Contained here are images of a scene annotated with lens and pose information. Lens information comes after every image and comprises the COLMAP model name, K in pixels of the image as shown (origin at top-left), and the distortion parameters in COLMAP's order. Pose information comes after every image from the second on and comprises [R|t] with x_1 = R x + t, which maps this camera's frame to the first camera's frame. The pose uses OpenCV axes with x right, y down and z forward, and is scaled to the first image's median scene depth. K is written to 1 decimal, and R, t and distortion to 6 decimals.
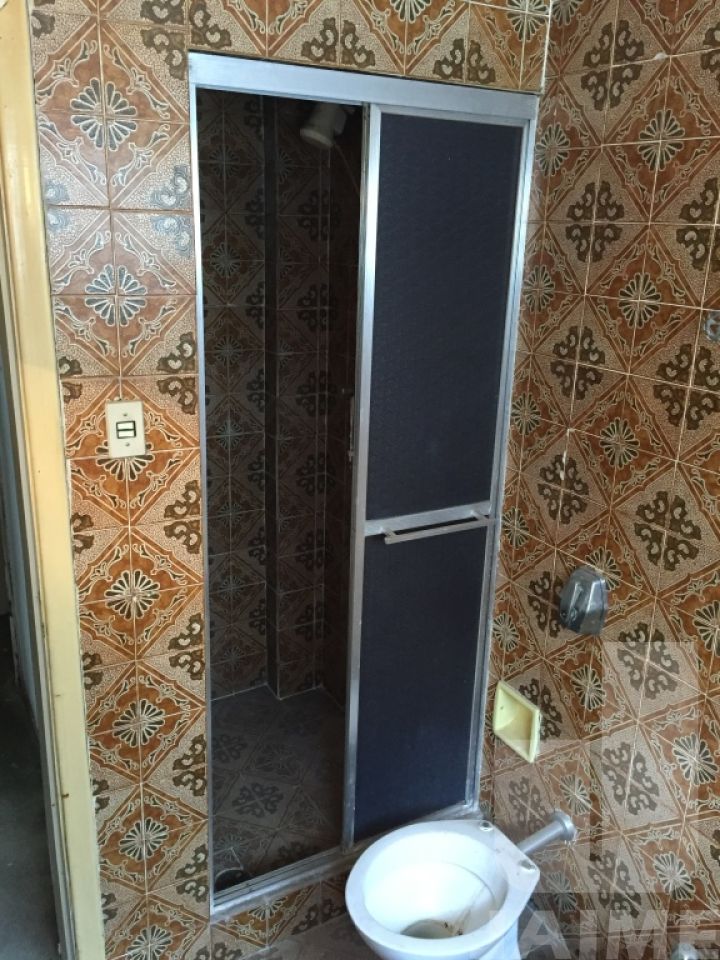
lens RADIAL K [[824.1, 0, 359.5], [0, 824.1, 482.5], [0, 0, 1]] dist [0.060169, -0.055916]
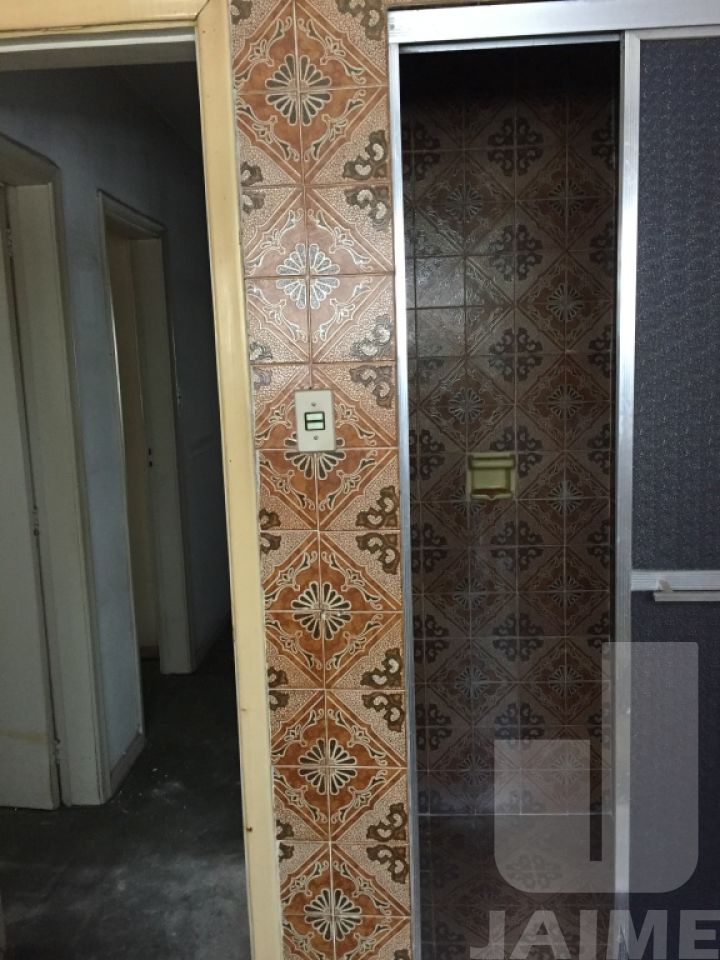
lens RADIAL K [[824.1, 0, 359.4], [0, 824.1, 478.5], [0, 0, 1]] dist [0.060169, -0.055916]
pose [[0.834680, 0.022003, -0.550295, 0.255414], [-0.111383, 0.985297, -0.129549, 0.107670], [0.539354, 0.169425, 0.824859, 0.263664]]
